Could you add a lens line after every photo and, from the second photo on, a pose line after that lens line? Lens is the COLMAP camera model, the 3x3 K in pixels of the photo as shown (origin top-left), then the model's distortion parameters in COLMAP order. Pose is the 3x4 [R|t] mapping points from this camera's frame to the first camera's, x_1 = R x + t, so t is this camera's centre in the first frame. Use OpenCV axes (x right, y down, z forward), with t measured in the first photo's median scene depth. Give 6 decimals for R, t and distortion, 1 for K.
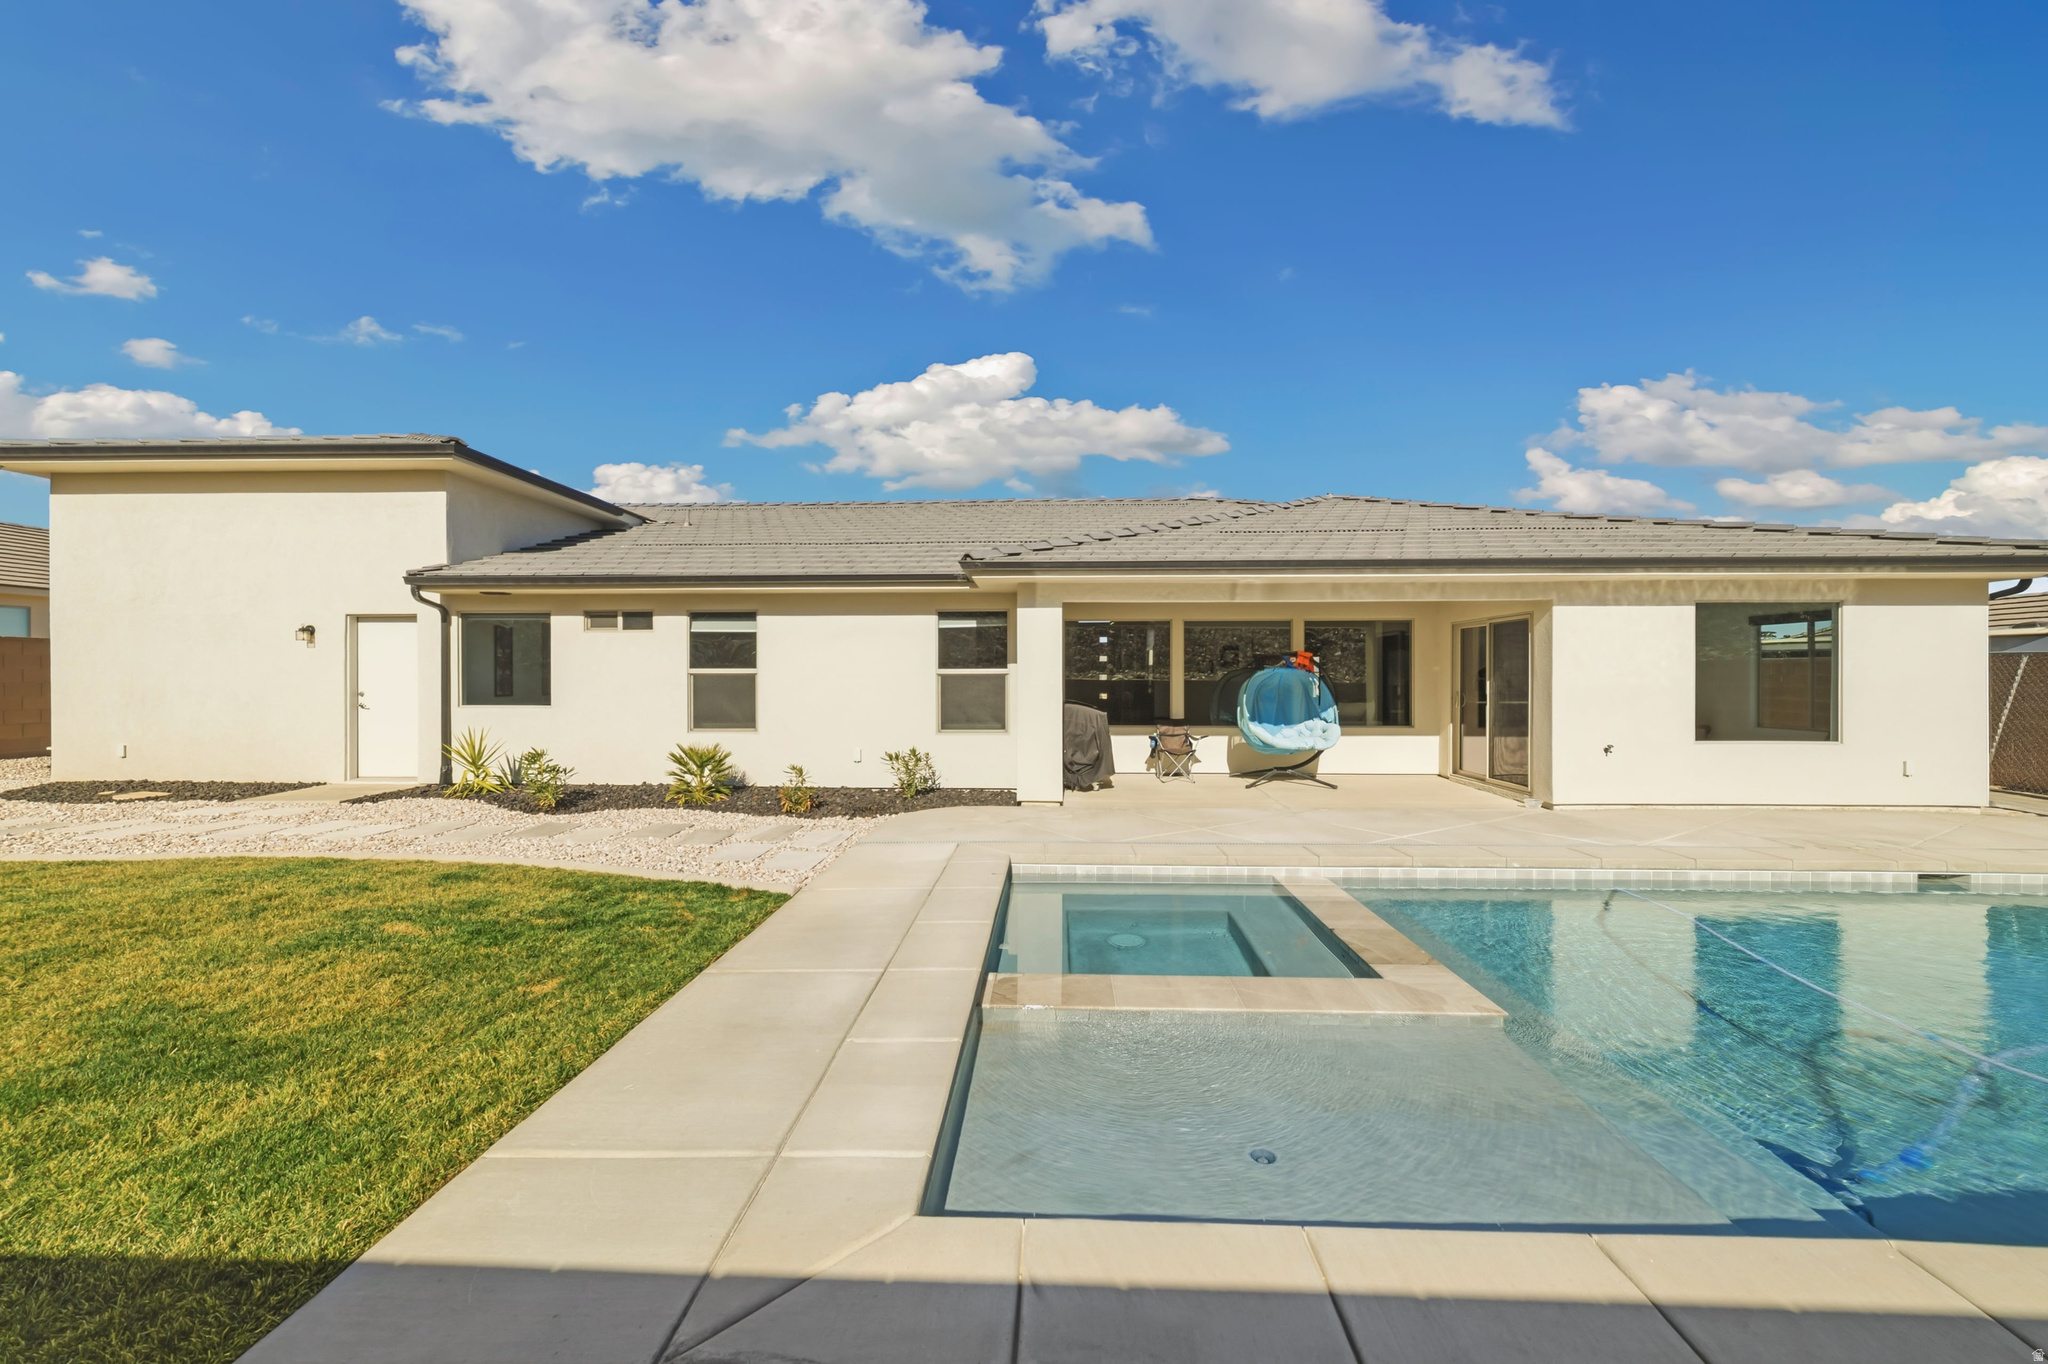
lens RADIAL K [[780.2, 0, 1026.2], [0, 780.2, 685.3], [0, 0, 1]] dist [0.000436, 0.000040]
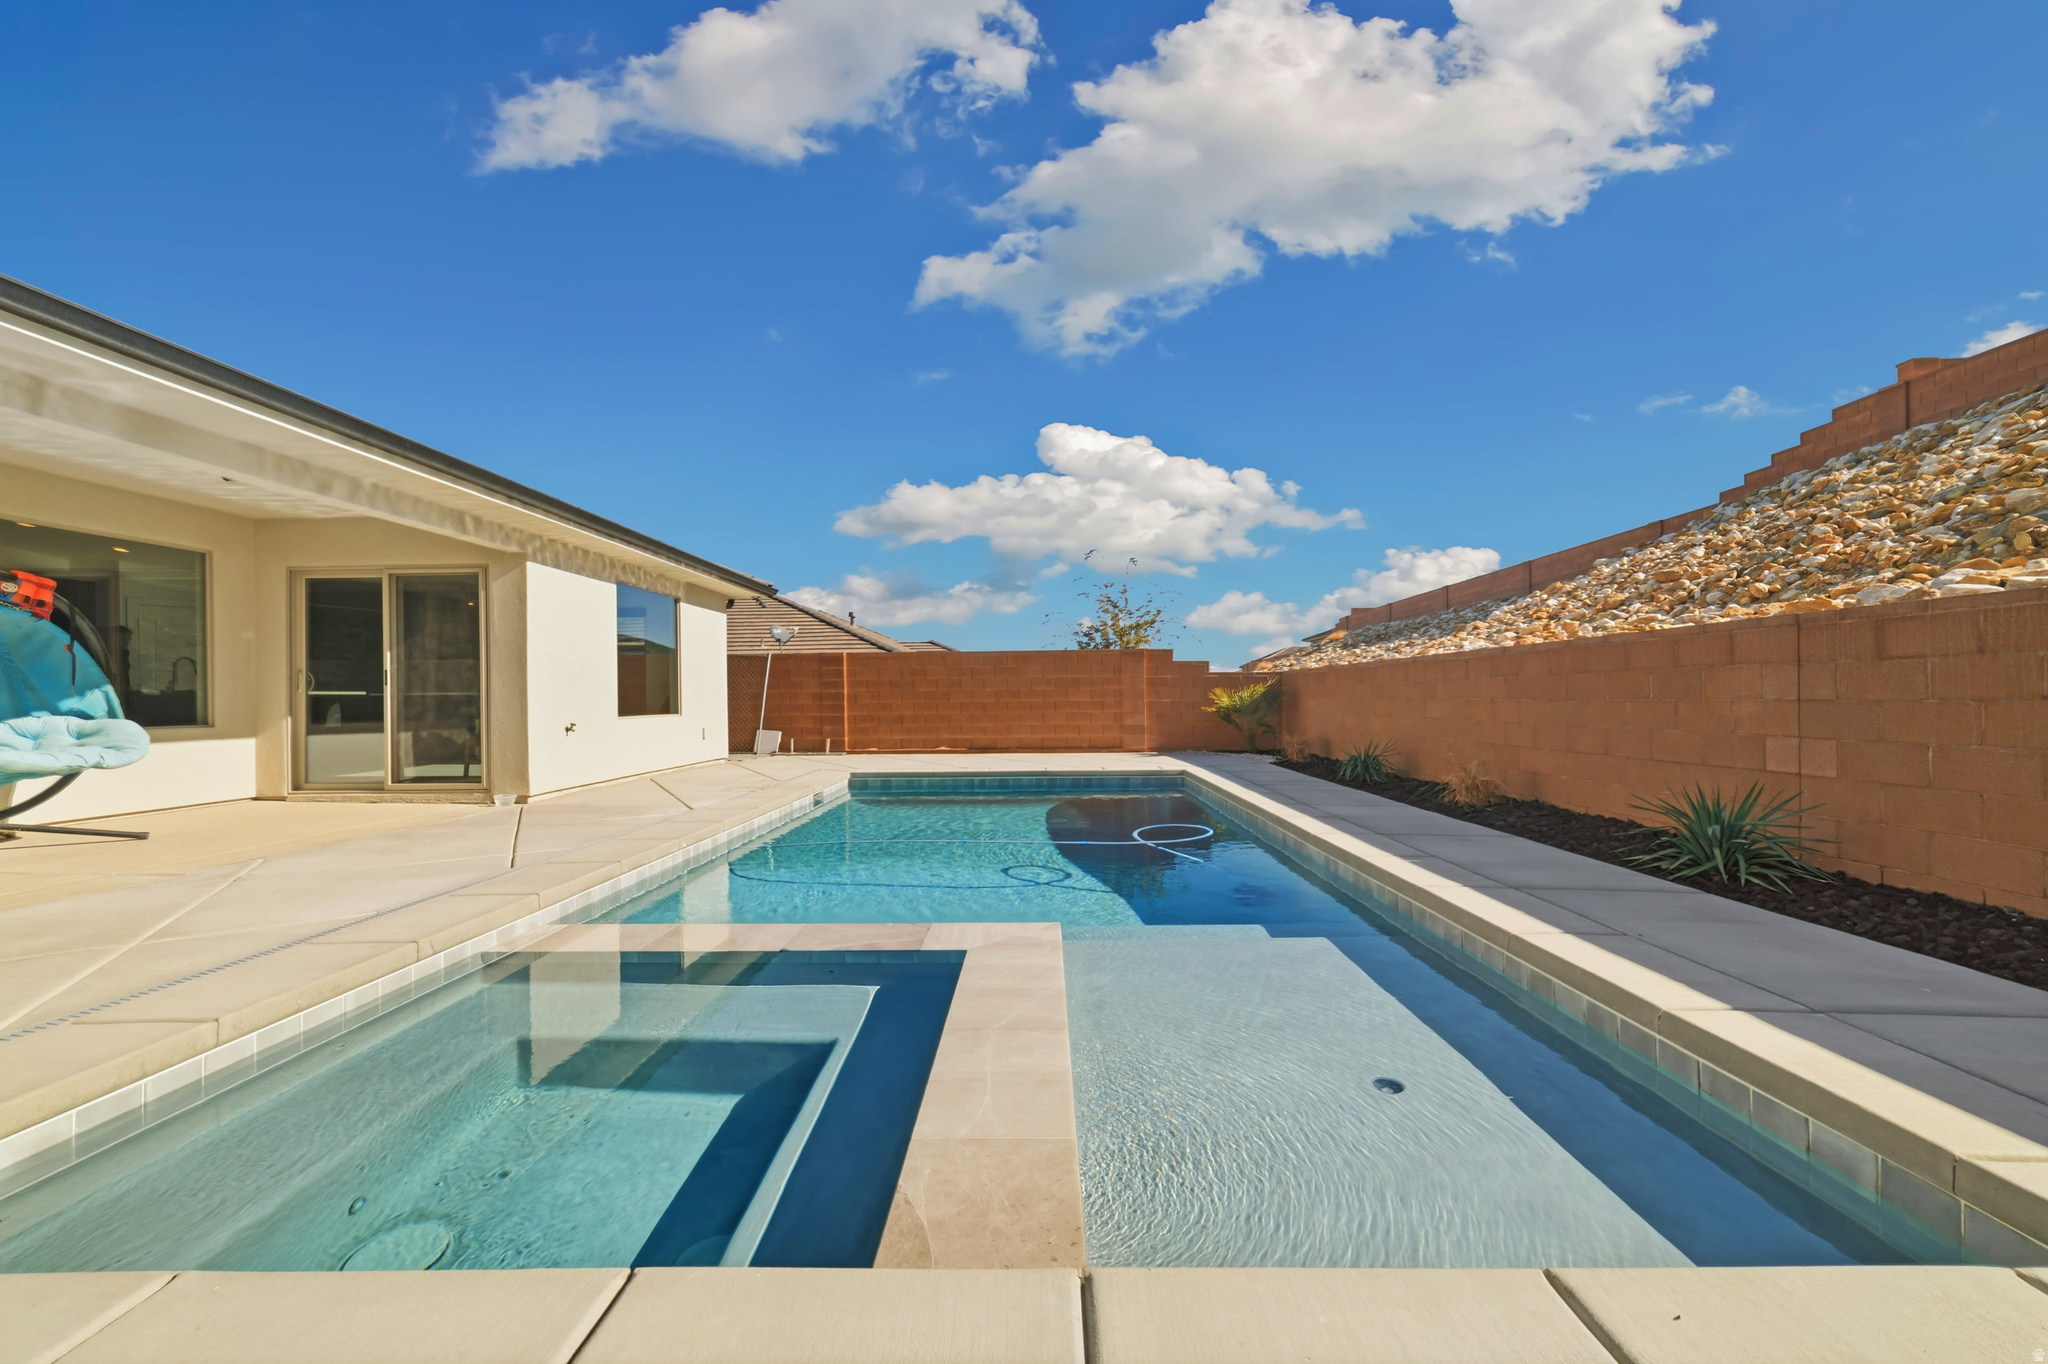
lens RADIAL K [[780.2, 0, 1026.2], [0, 780.2, 685.3], [0, 0, 1]] dist [0.000436, 0.000040]
pose [[-0.029956, 0.017577, 0.999397, -0.189069], [0.017560, 0.999700, -0.017056, 0.056584], [-0.999397, 0.017039, -0.030256, 0.486005]]
